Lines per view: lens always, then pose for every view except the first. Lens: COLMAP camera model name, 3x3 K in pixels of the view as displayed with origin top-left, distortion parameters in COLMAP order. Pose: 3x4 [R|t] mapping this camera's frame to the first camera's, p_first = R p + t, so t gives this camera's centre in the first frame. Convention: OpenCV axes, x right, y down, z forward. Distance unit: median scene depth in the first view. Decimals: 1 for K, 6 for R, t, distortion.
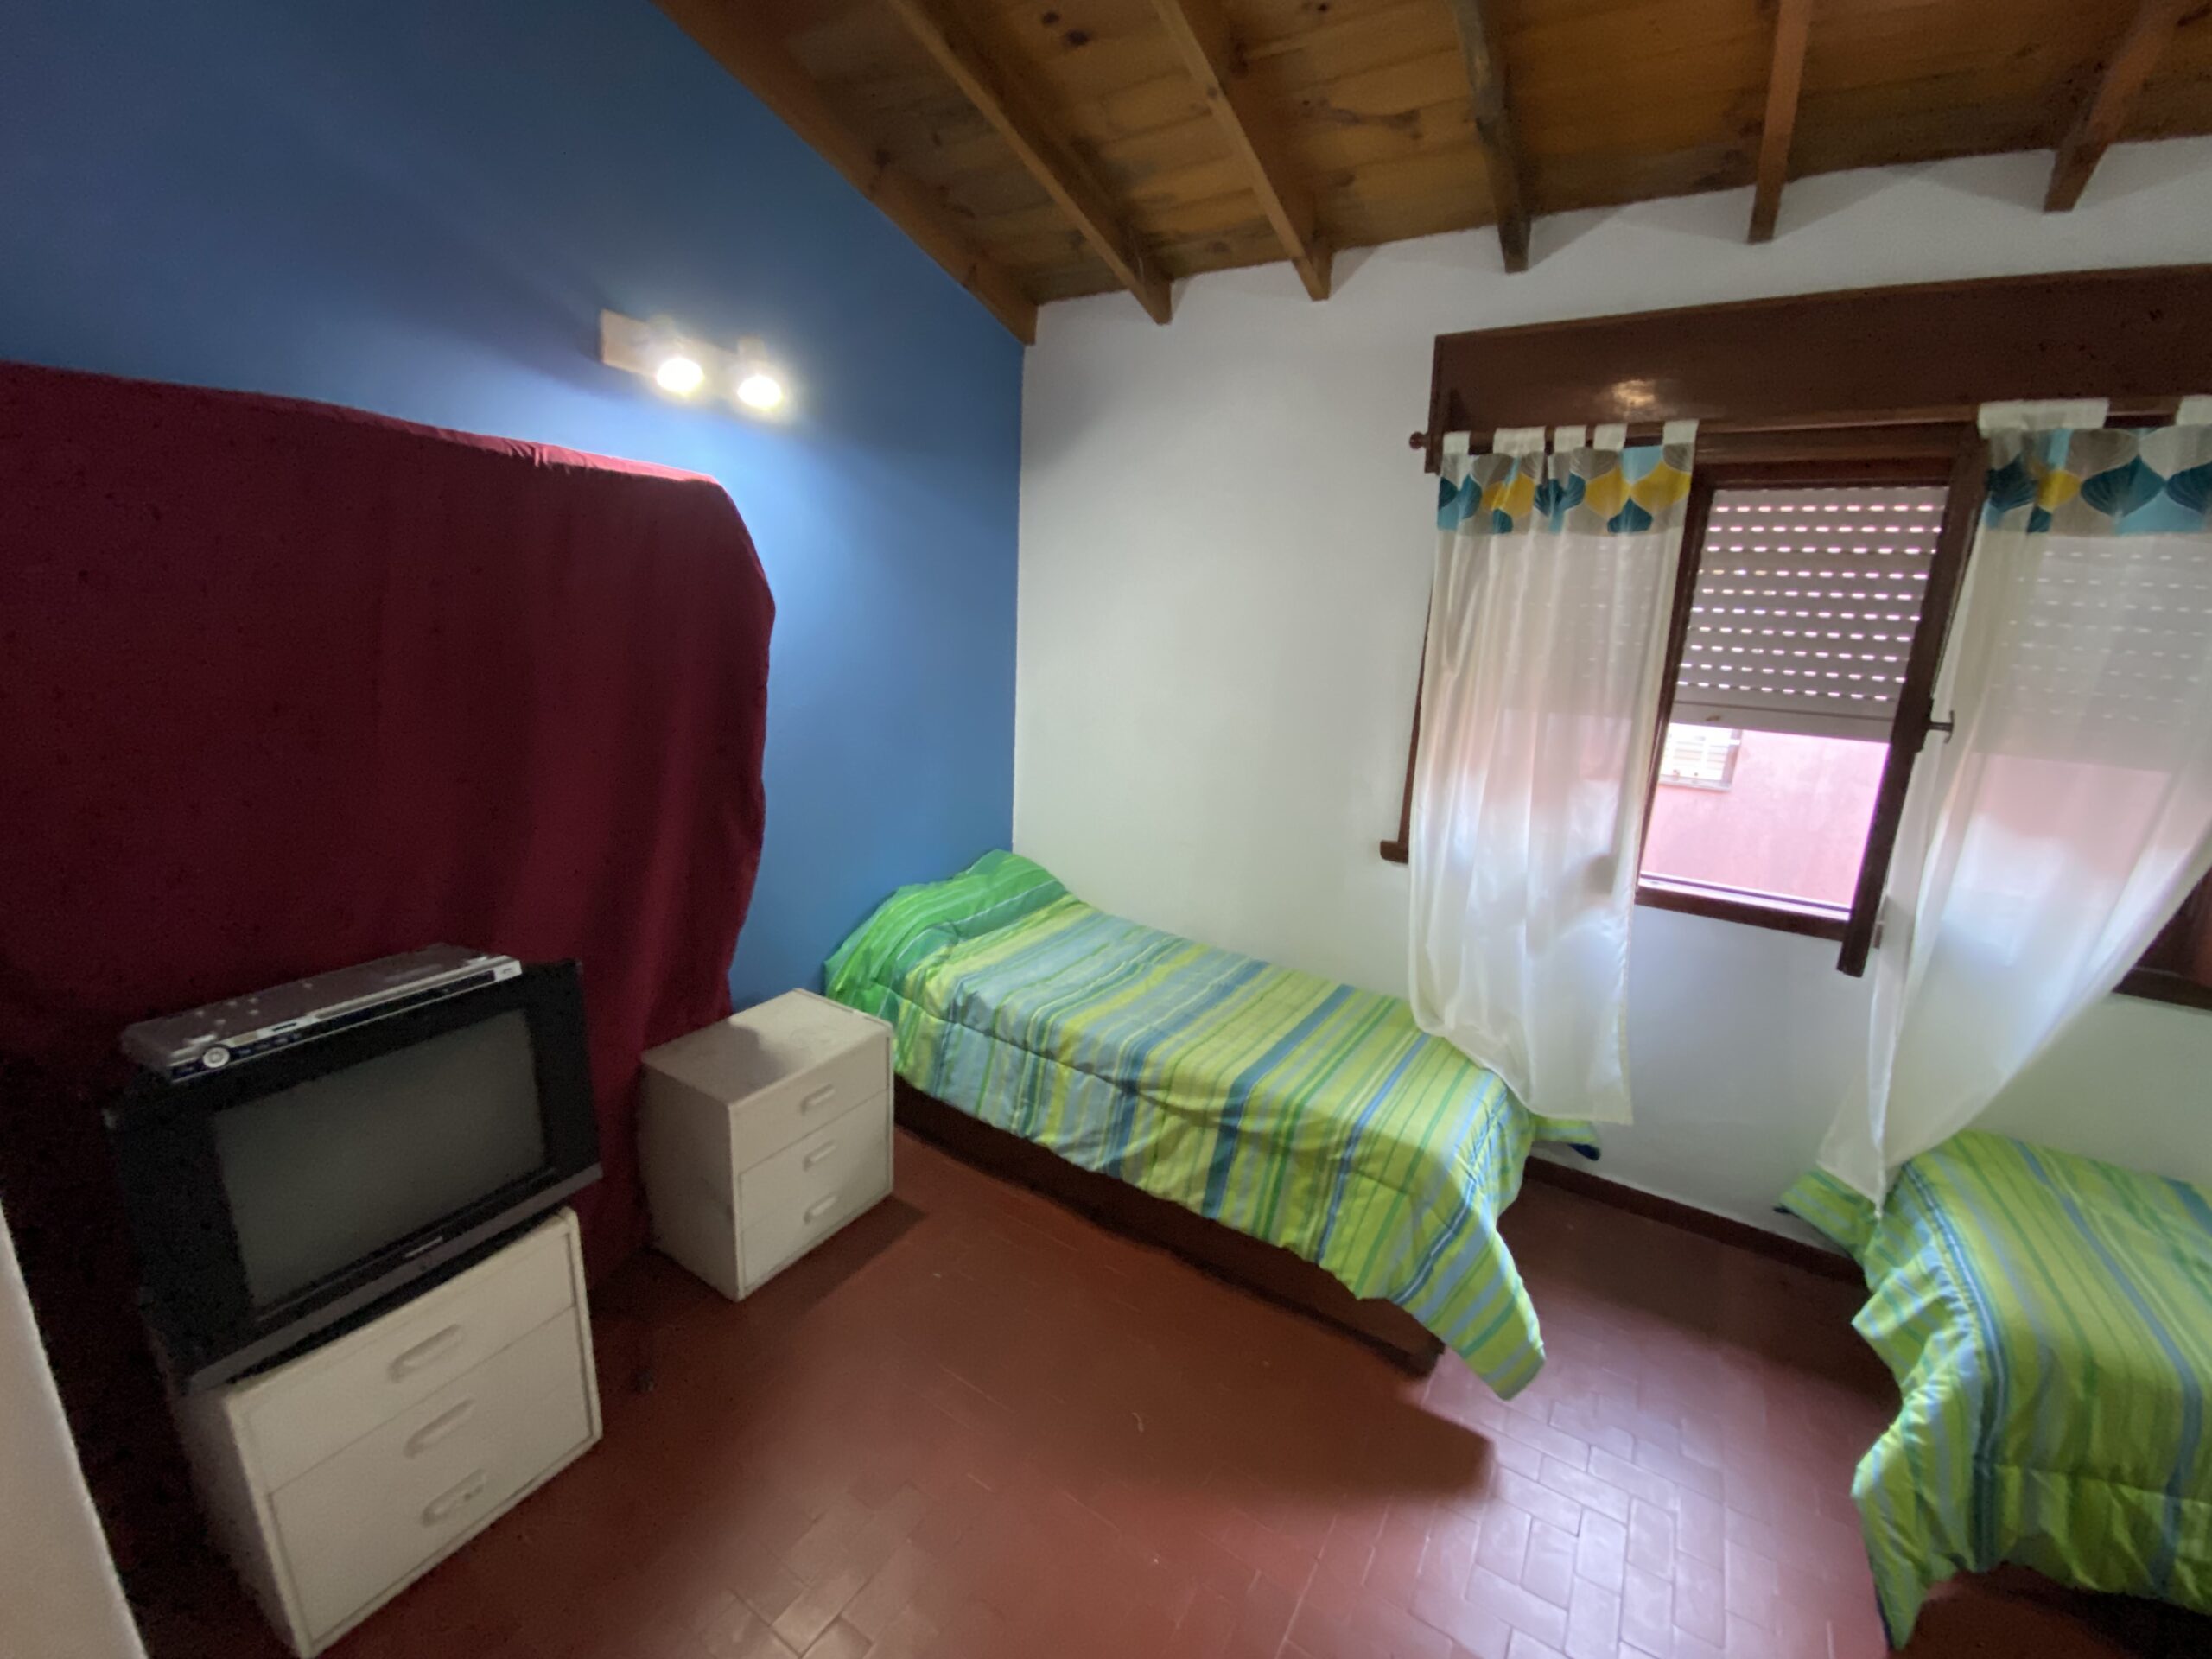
lens RADIAL K [[887.7, 0, 1106.0], [0, 887.7, 829.5], [0, 0, 1]] dist [0.000379, -0.012356]
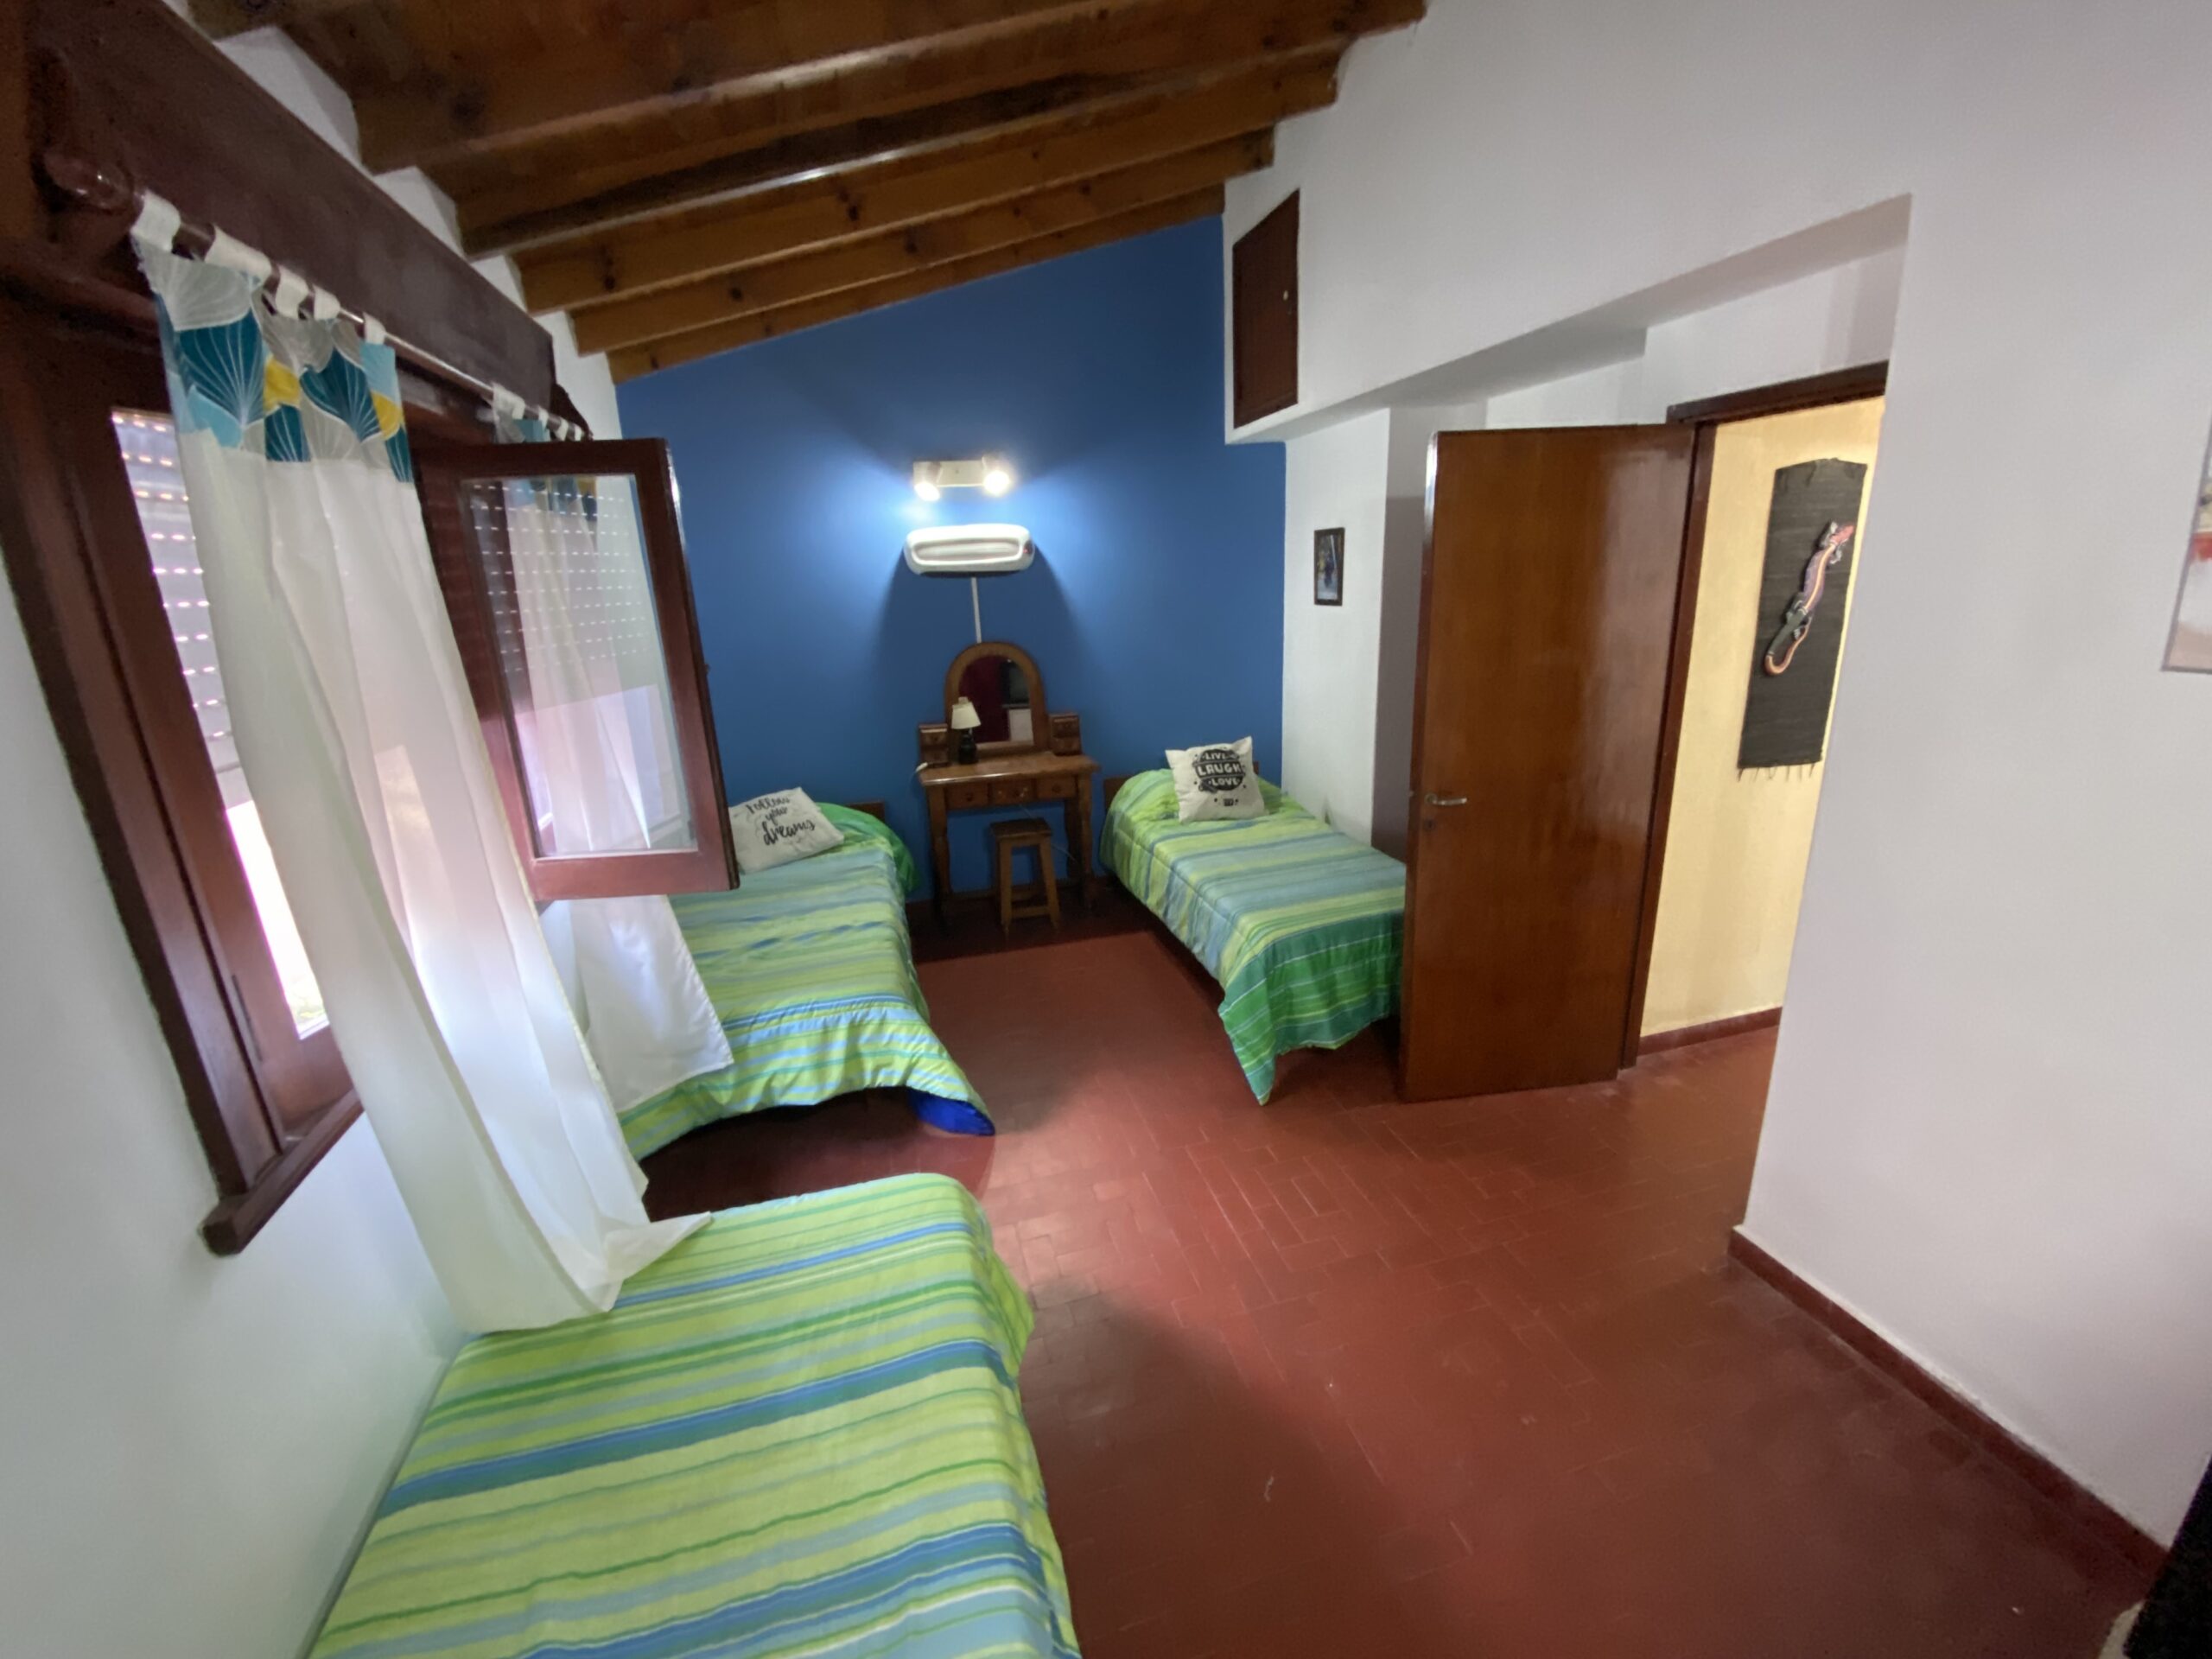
lens RADIAL K [[887.7, 0, 1106.0], [0, 887.7, 829.5], [0, 0, 1]] dist [0.000379, -0.012356]
pose [[-0.741888, -0.198434, 0.640489, -0.236117], [0.169813, 0.868464, 0.465762, -0.306806], [-0.648664, 0.454307, -0.610606, 1.097440]]
